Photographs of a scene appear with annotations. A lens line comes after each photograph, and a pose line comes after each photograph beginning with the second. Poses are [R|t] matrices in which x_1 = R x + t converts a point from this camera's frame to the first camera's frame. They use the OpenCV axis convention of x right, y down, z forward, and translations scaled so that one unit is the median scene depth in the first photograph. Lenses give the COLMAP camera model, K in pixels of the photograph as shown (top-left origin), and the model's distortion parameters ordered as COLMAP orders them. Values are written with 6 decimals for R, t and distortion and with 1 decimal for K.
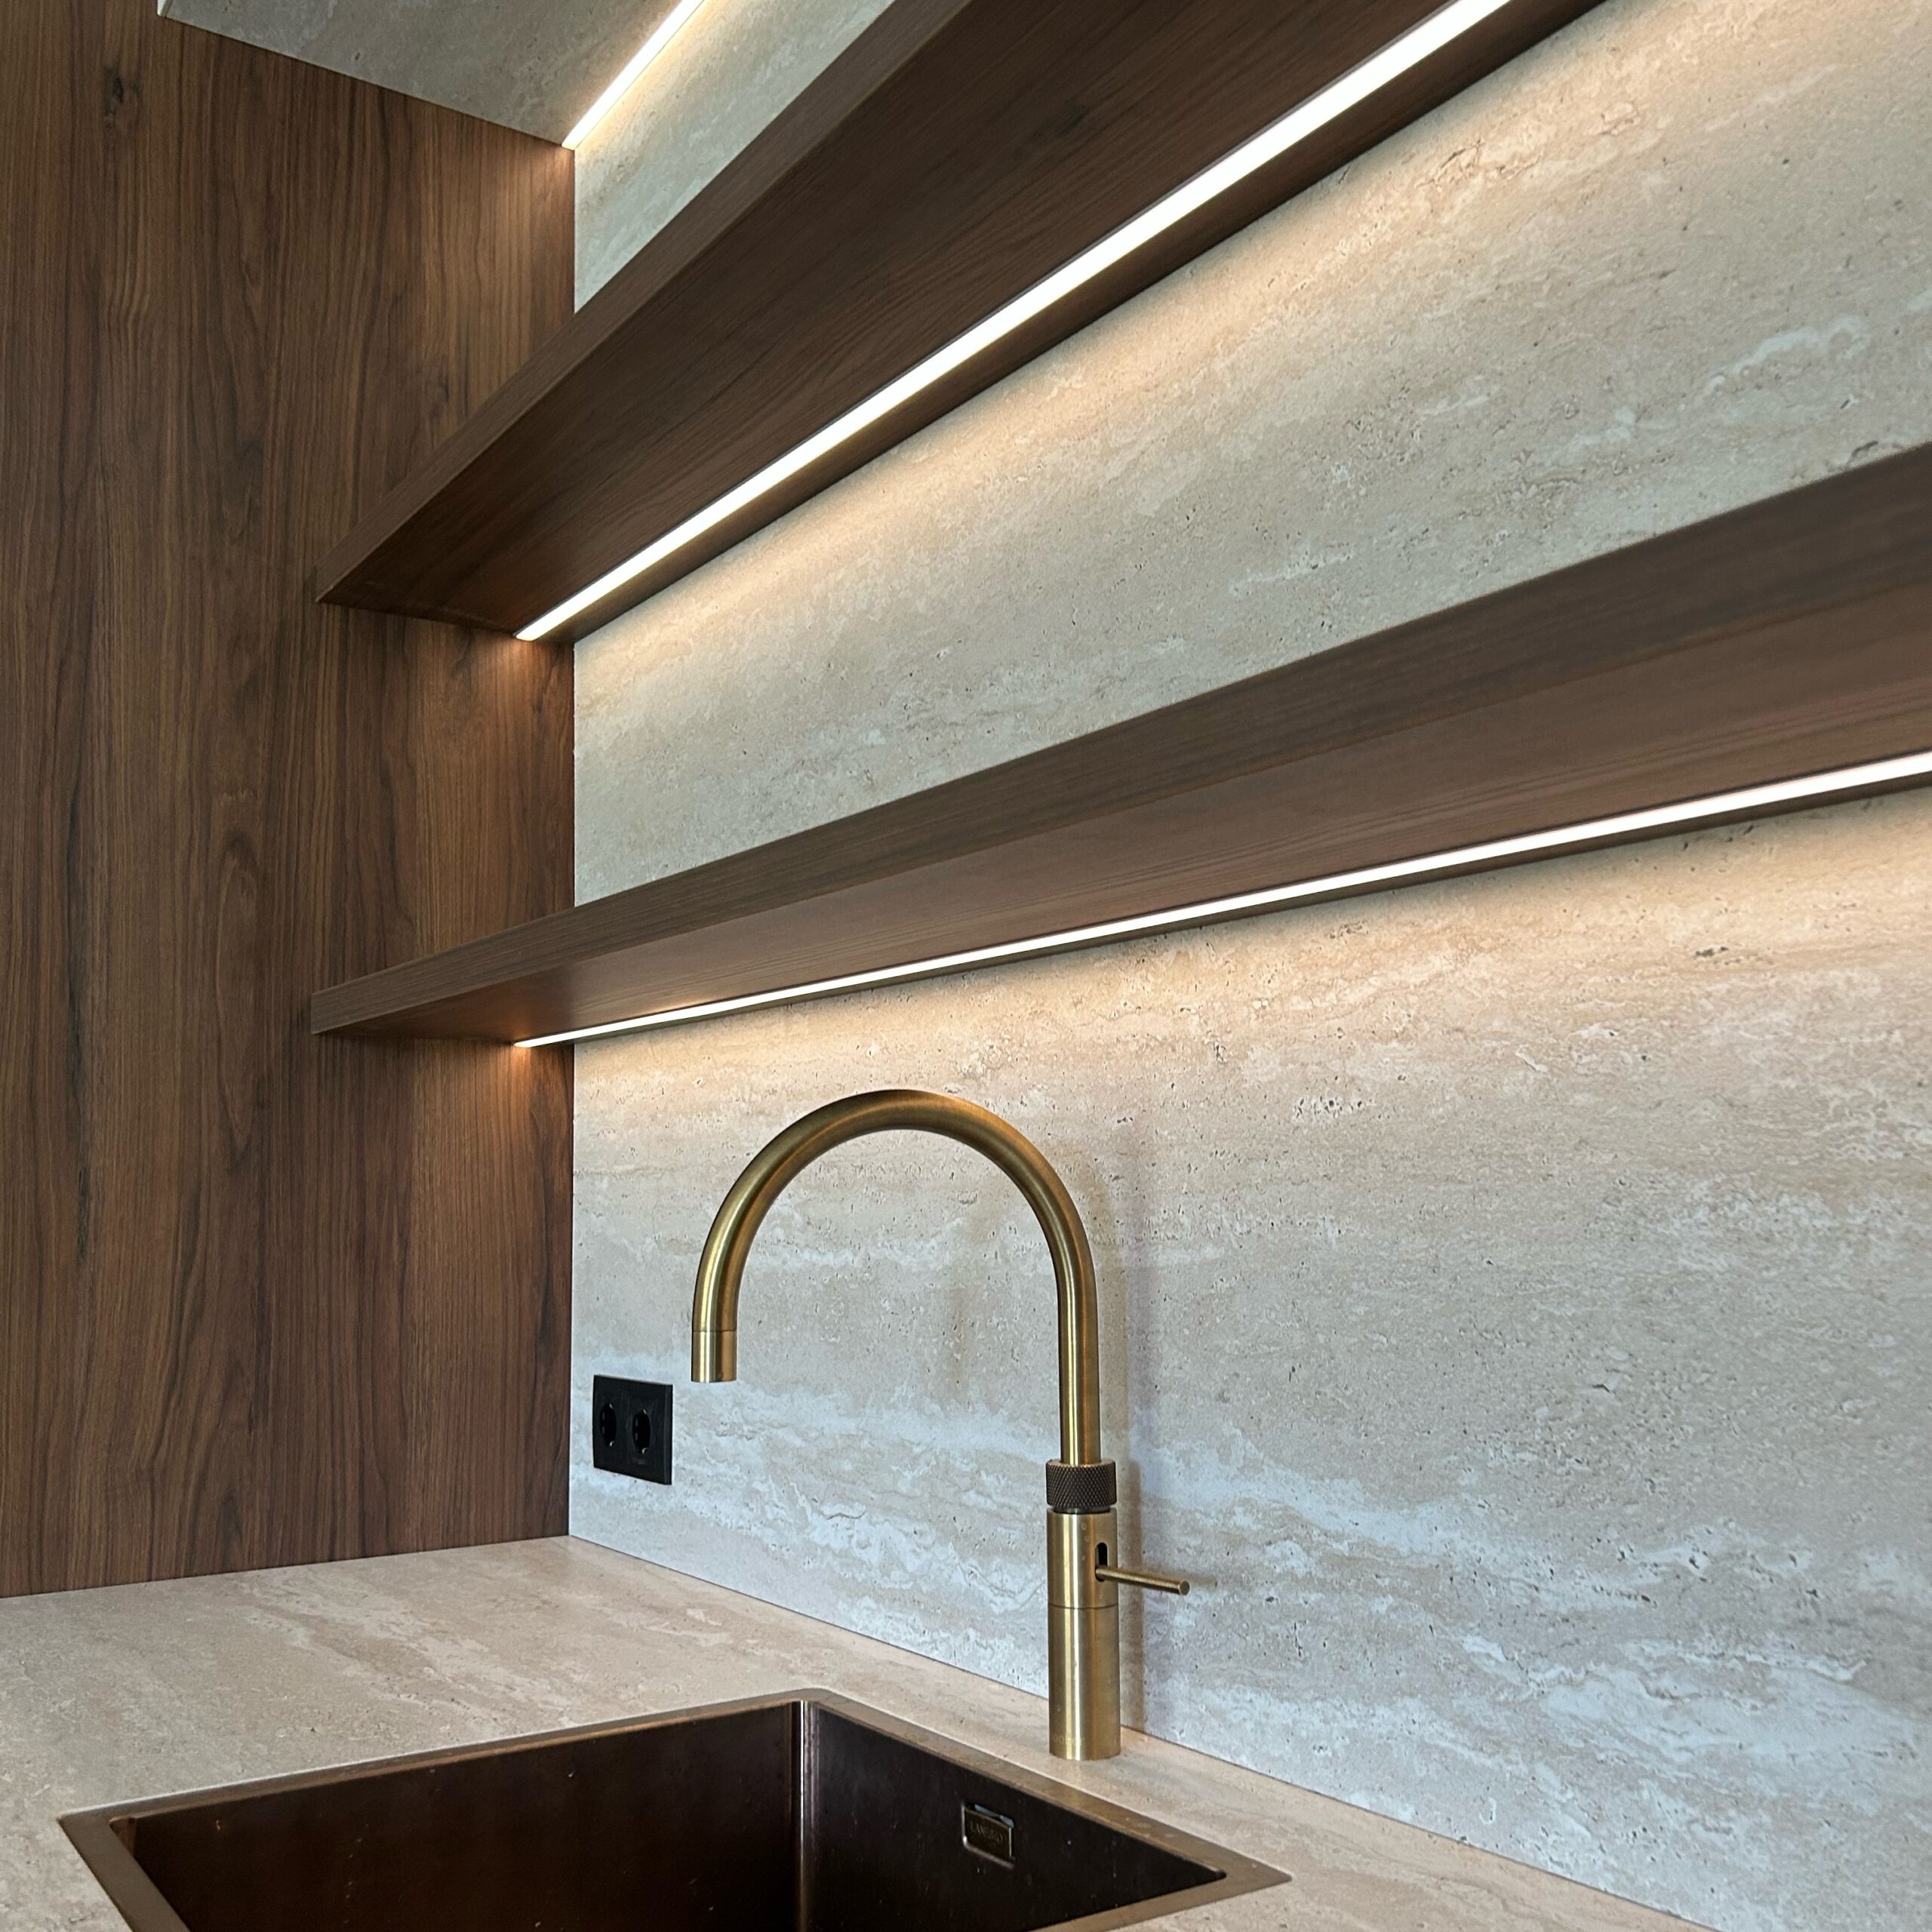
lens RADIAL K [[1935.4, 0, 969.0], [0, 1935.4, 1053.4], [0, 0, 1]] dist [0.013722, -0.024123]
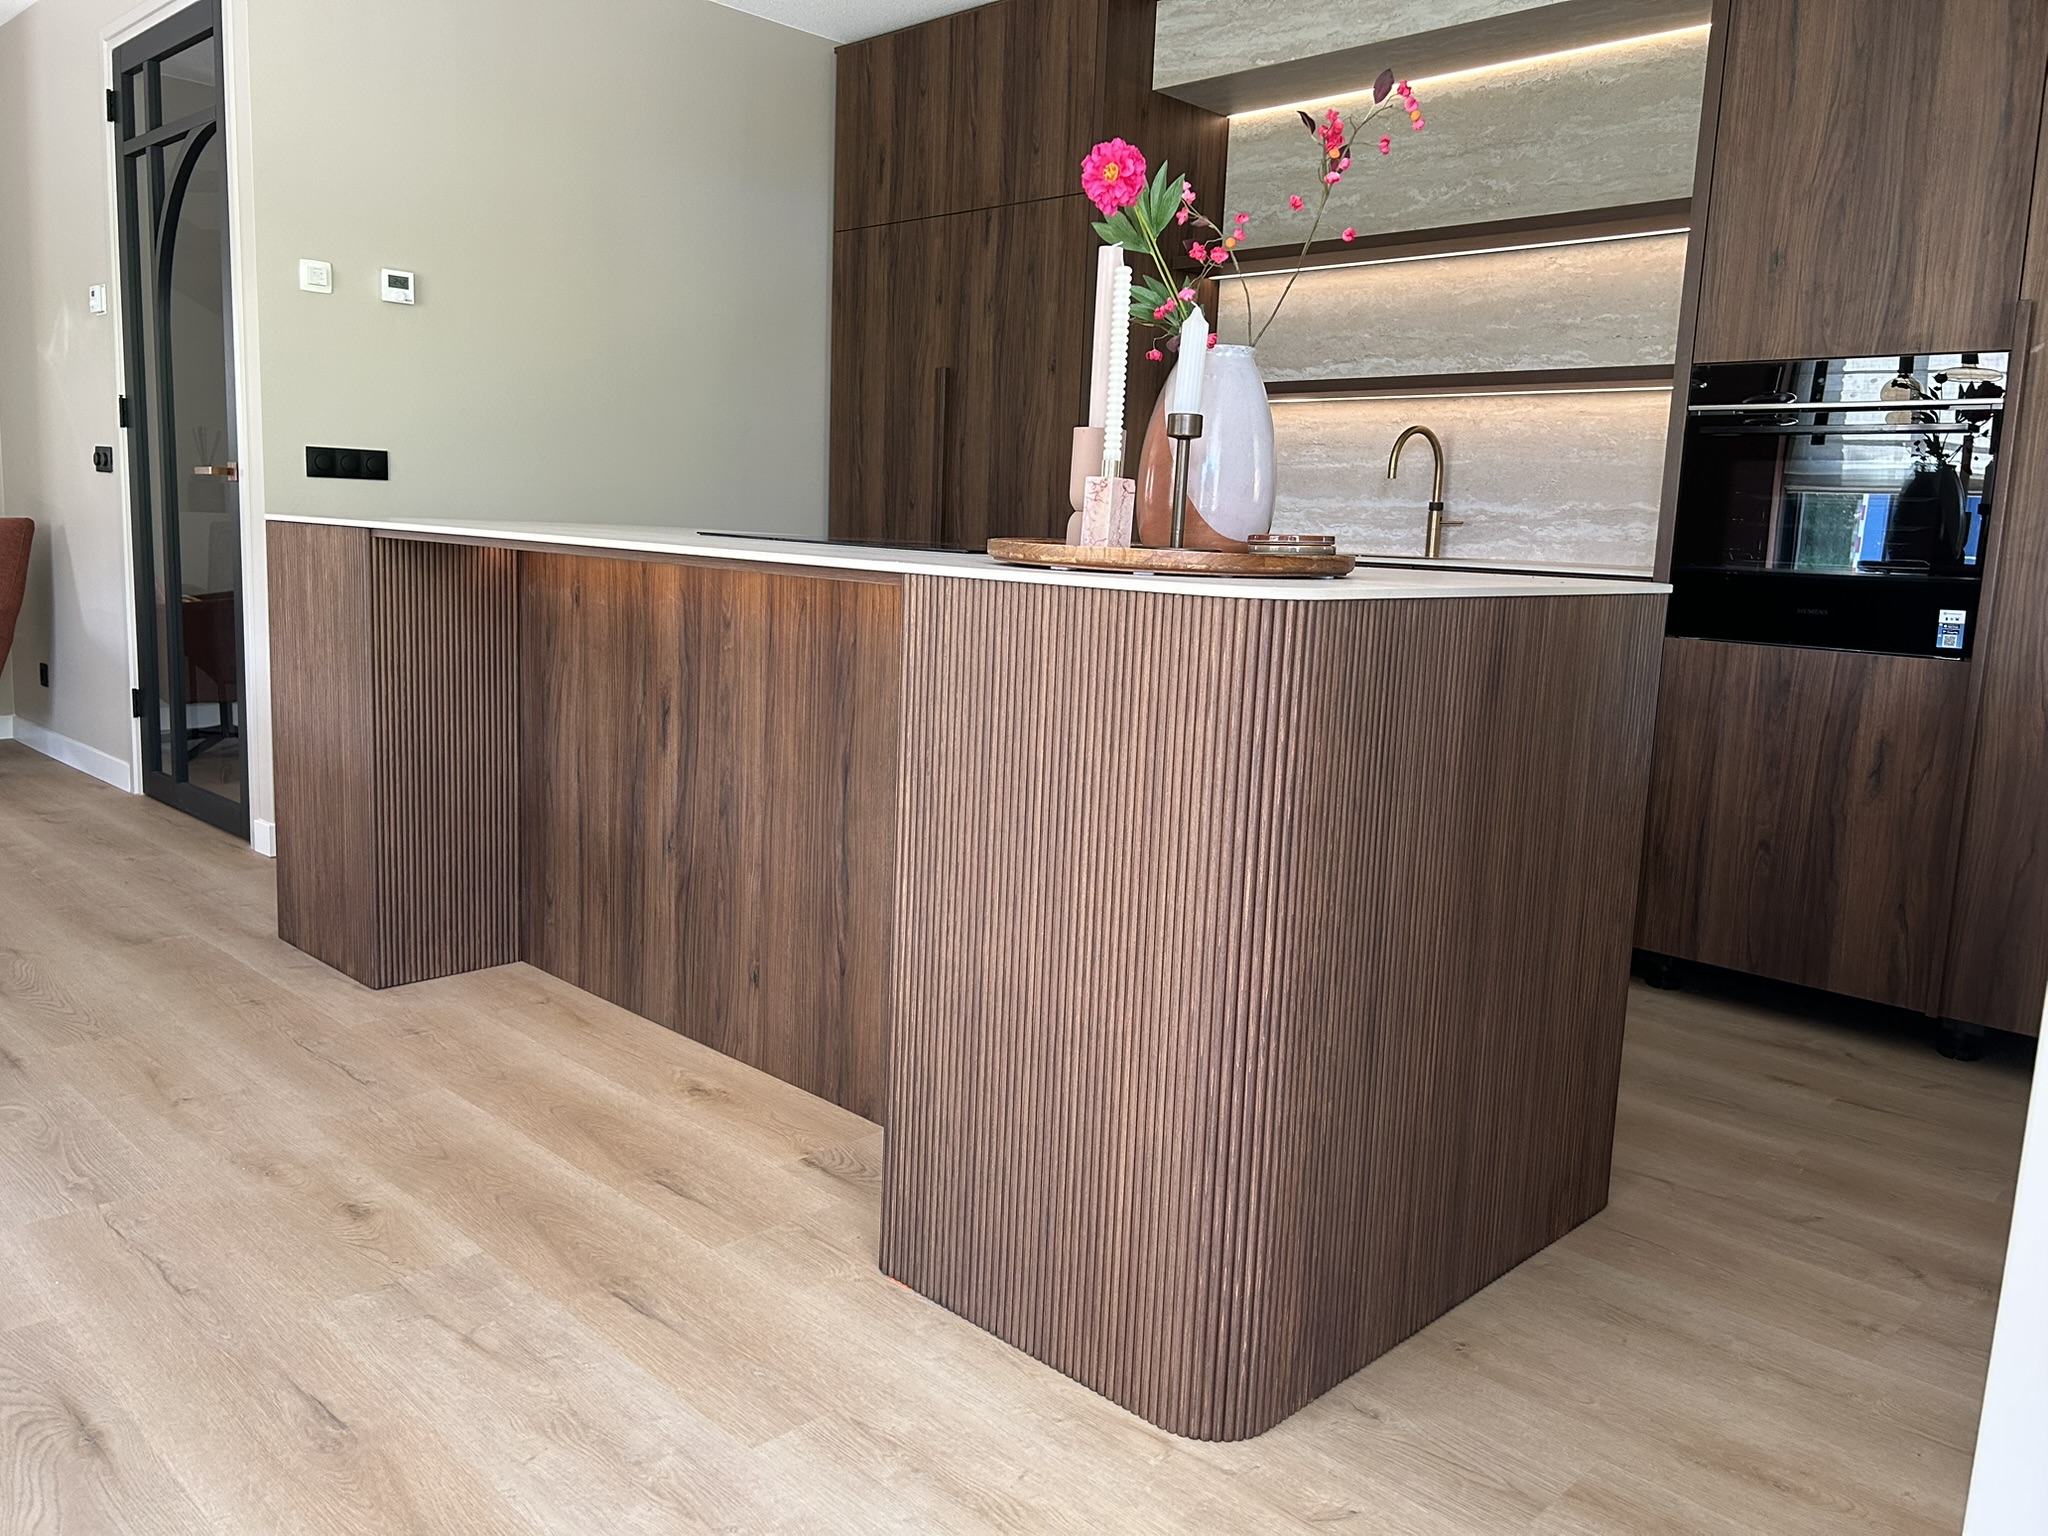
lens RADIAL K [[1545.3, 0, 1004.9], [0, 1545.3, 735.3], [0, 0, 1]] dist [0.045130, -0.033267]
pose [[0.978712, 0.019054, 0.204352, -1.576614], [-0.063421, 0.975029, 0.212829, 0.010259], [-0.195194, -0.221259, 0.955481, -2.366180]]
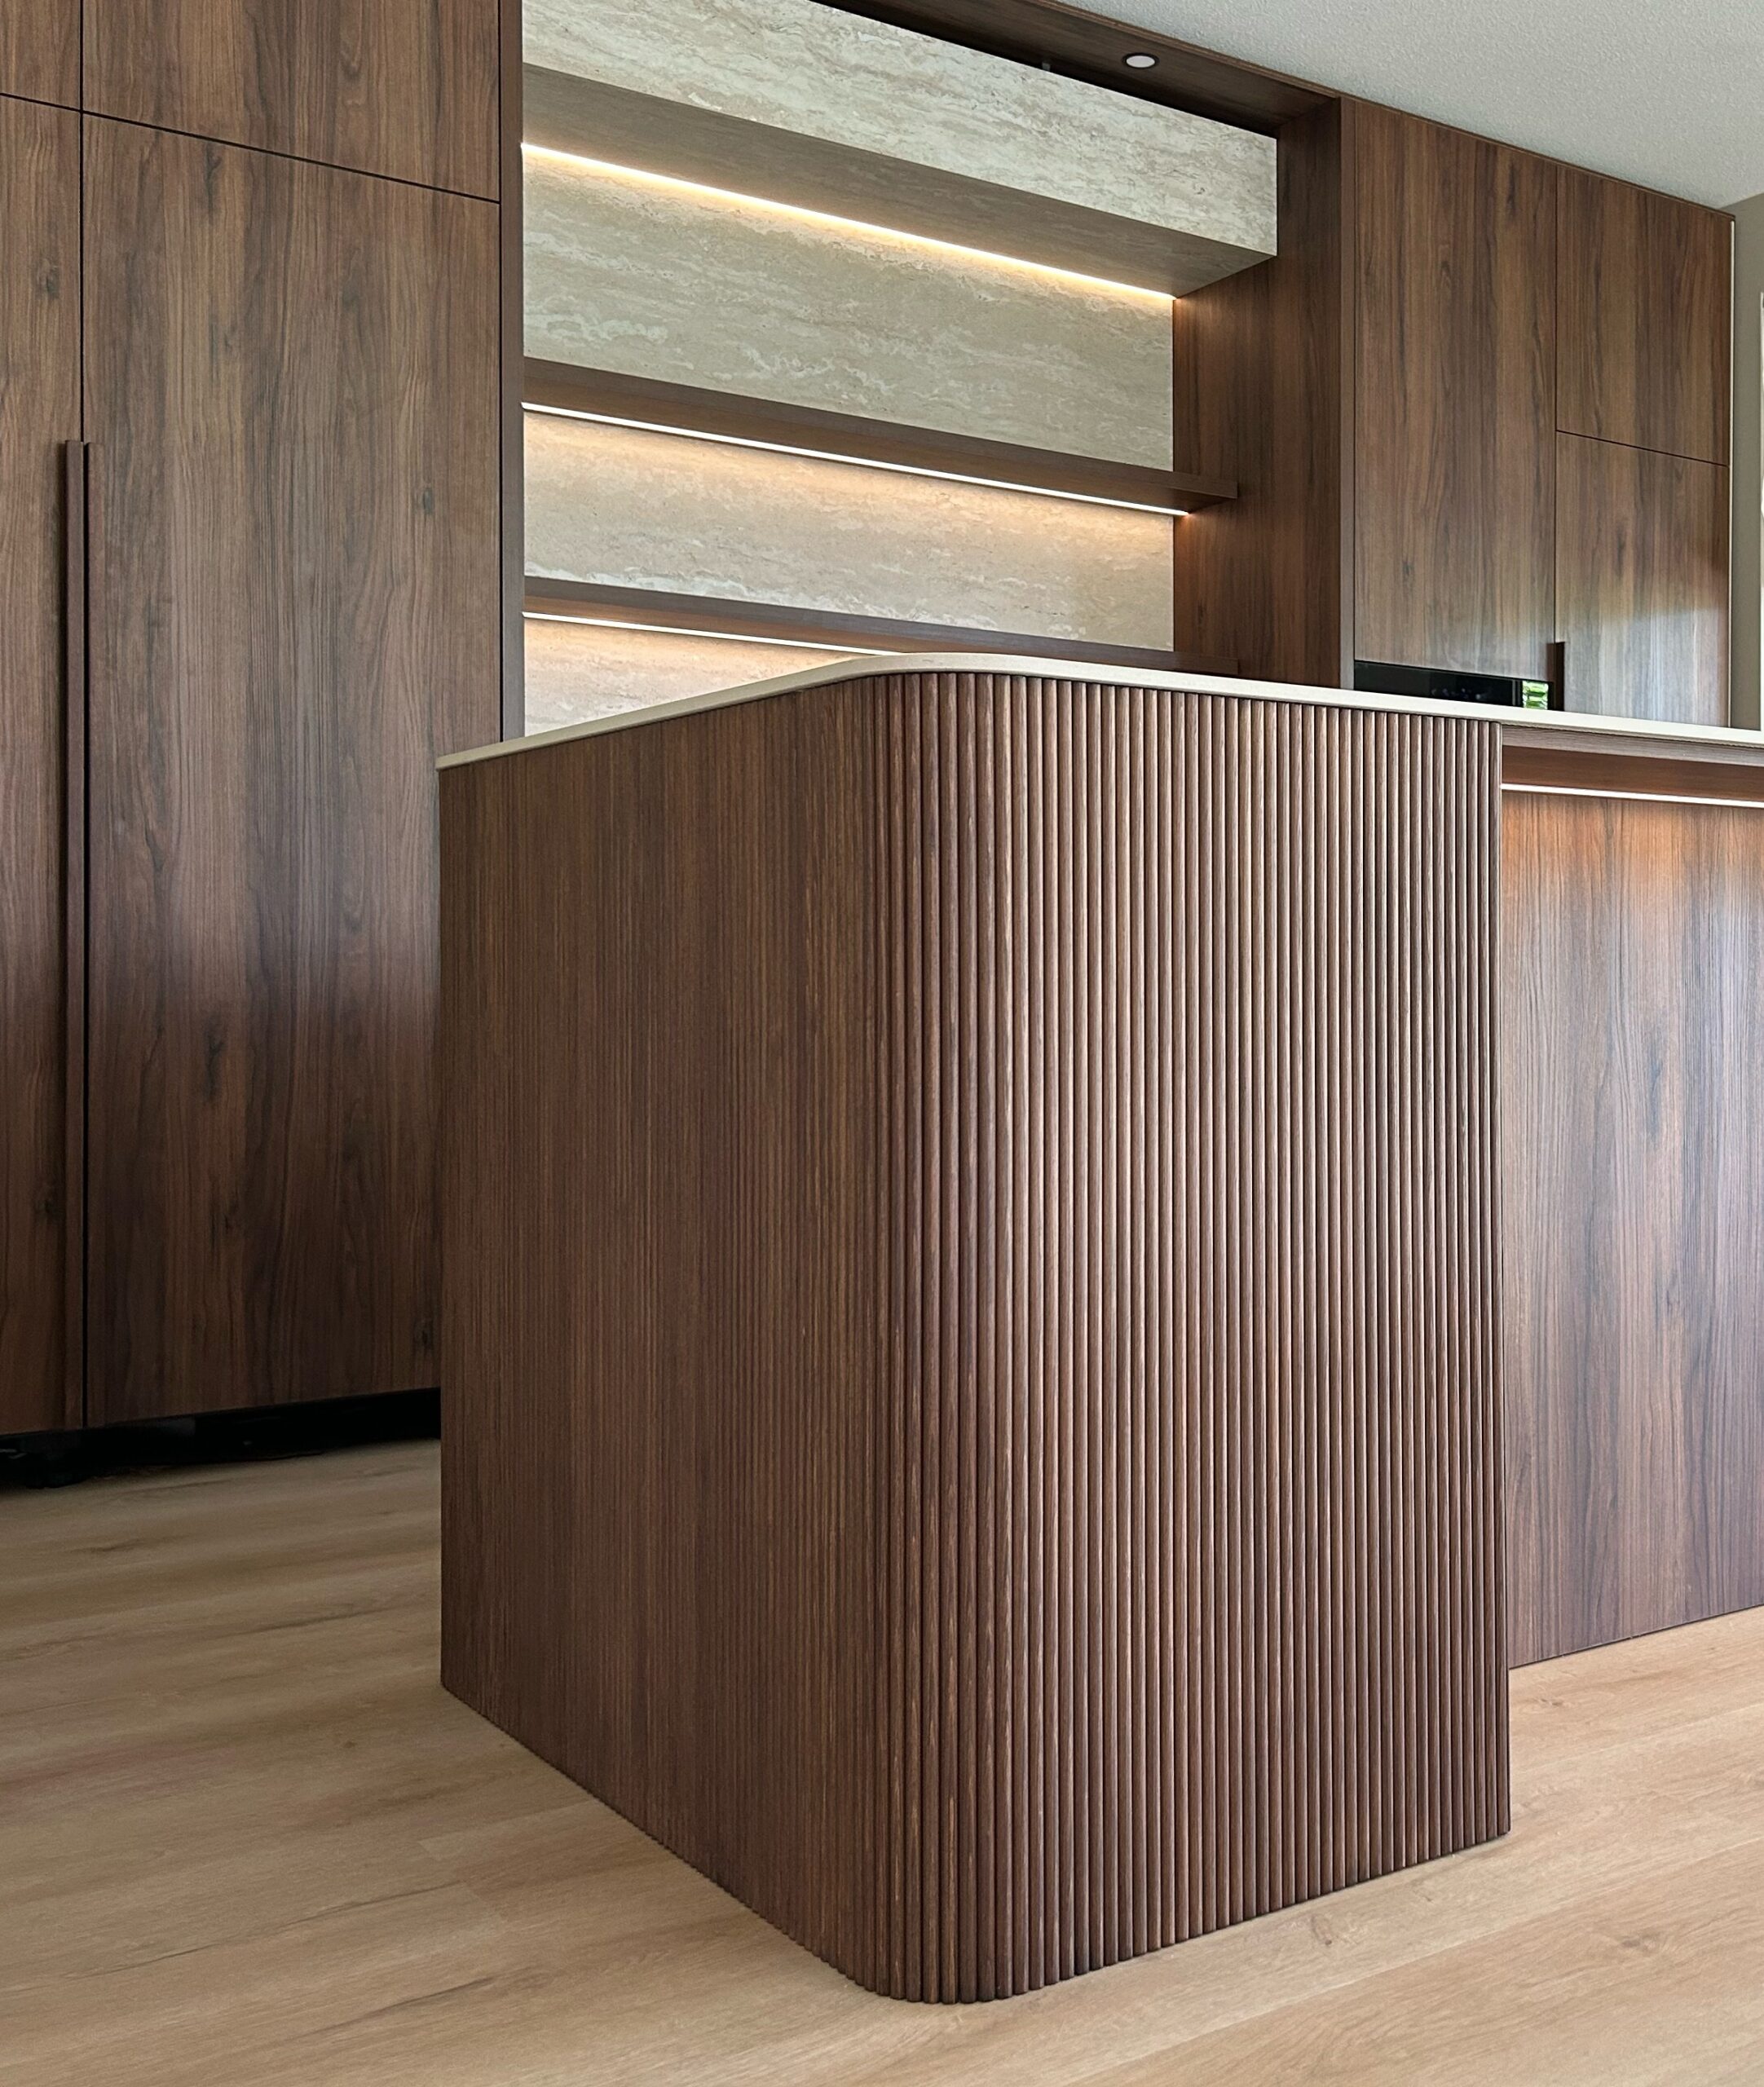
lens RADIAL K [[2264.0, 0, 1229.2], [0, 2264.0, 969.2], [0, 0, 1]] dist [0.048139, -0.037944]
pose [[-0.065248, 0.018299, 0.997701, -3.544438], [-0.077928, 0.996685, -0.023377, 0.485951], [-0.994822, -0.079275, -0.063605, 0.446715]]
